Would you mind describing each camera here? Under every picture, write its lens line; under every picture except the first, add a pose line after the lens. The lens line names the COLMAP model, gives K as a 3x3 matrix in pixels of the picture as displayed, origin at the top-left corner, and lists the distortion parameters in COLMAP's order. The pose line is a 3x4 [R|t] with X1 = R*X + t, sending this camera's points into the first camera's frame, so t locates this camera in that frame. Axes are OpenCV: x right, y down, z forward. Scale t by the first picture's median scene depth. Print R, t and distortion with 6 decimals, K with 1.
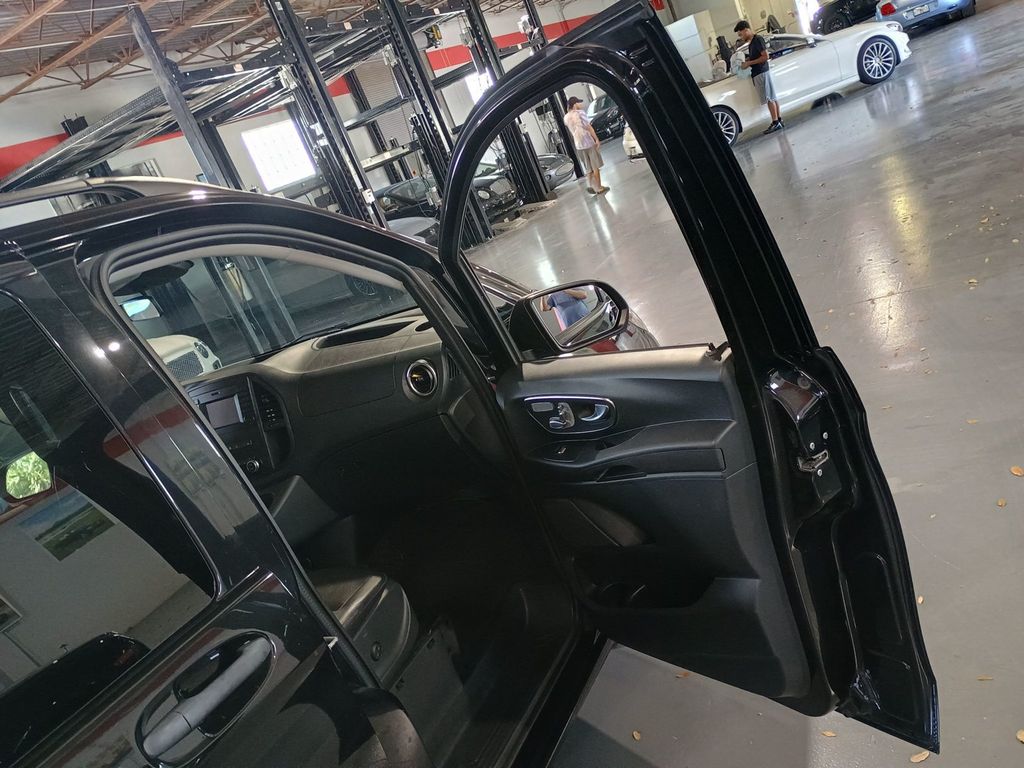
lens RADIAL K [[869.9, 0, 523.7], [0, 869.9, 386.5], [0, 0, 1]] dist [0.021494, -0.004163]
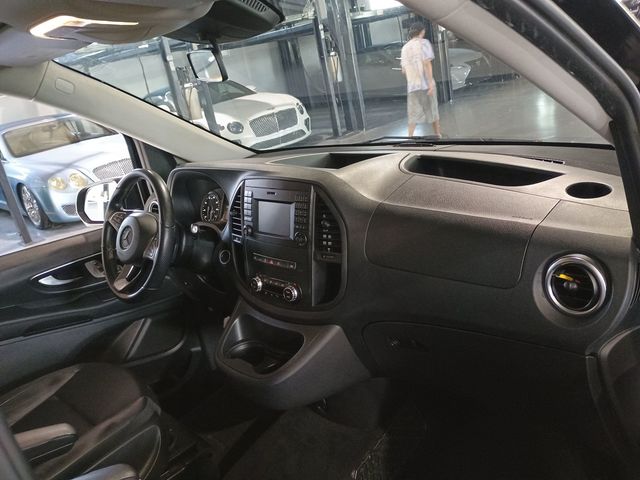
lens RADIAL K [[552.7, 0, 322.0], [0, 552.7, 238.1], [0, 0, 1]] dist [0.005529, -0.005678]
pose [[0.917967, 0.305173, -0.253388, -0.157576], [-0.265496, 0.947330, 0.179103, -0.051026], [0.294699, -0.097138, 0.950640, 0.491049]]
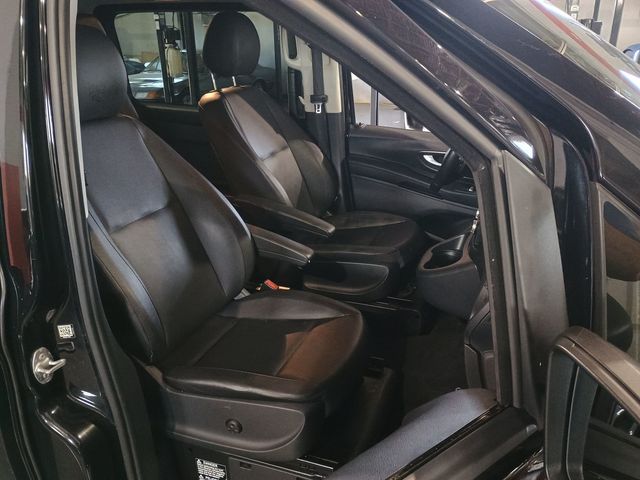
lens RADIAL K [[543.7, 0, 327.3], [0, 543.7, 241.5], [0, 0, 1]] dist [0.021494, -0.004163]
pose [[0.074595, 0.671173, -0.737538, 0.122164], [-0.298491, 0.720717, 0.625676, -0.205078], [0.951493, 0.173476, 0.254101, 0.641614]]
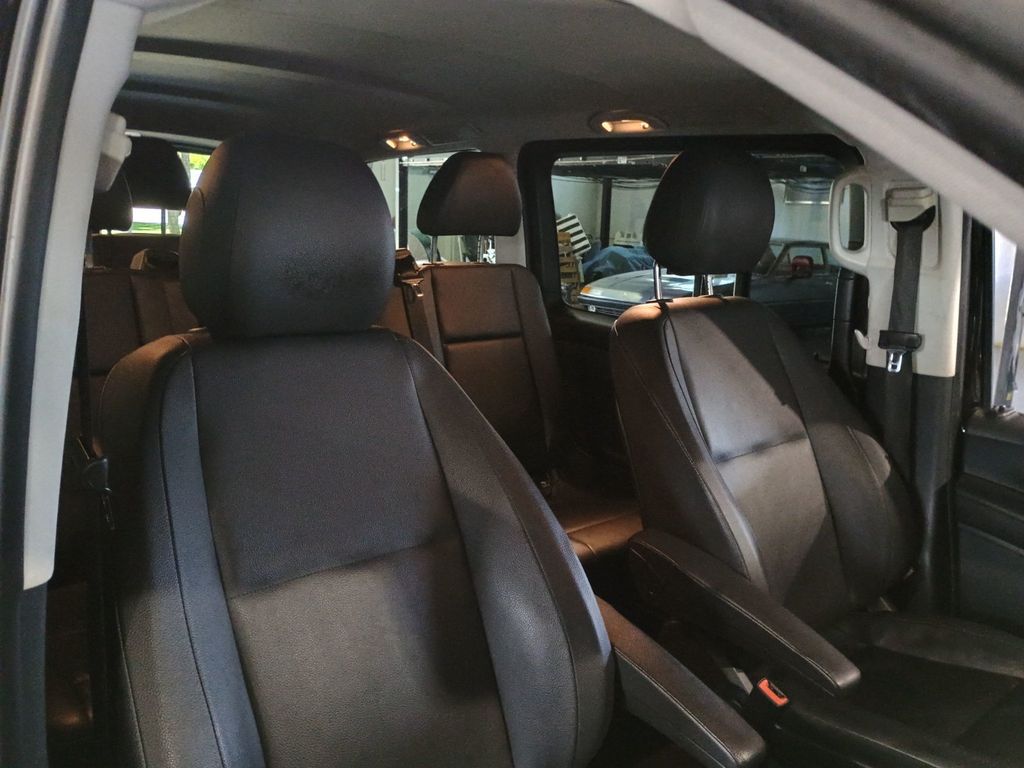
lens RADIAL K [[869.9, 0, 523.7], [0, 869.9, 386.5], [0, 0, 1]] dist [0.021494, -0.004163]
pose [[-0.401060, 0.511767, -0.759767, -0.083086], [-0.146639, 0.782831, 0.604708, -0.128824], [0.904239, 0.353935, -0.238917, 0.728226]]
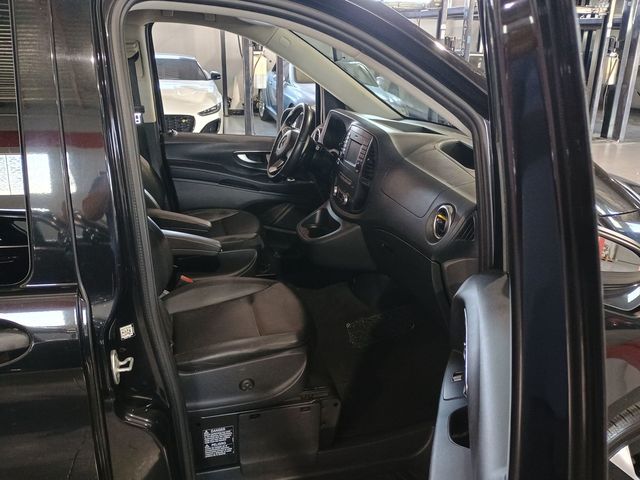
lens RADIAL K [[552.7, 0, 322.0], [0, 552.7, 238.1], [0, 0, 1]] dist [0.005529, -0.005678]
pose [[0.572414, 0.601429, -0.557338, 0.146232], [-0.457601, 0.798327, 0.391503, -0.153493], [0.680400, 0.030936, 0.732188, 0.355363]]
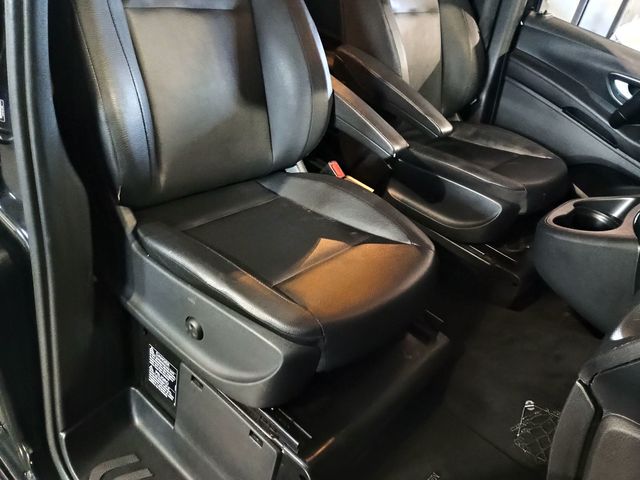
lens RADIAL K [[552.7, 0, 322.0], [0, 552.7, 238.1], [0, 0, 1]] dist [0.005529, -0.005678]
pose [[-0.331493, 0.731203, -0.596200, 0.015041], [-0.362620, 0.484644, 0.796007, -0.098466], [0.870987, 0.480065, 0.104493, 0.715137]]
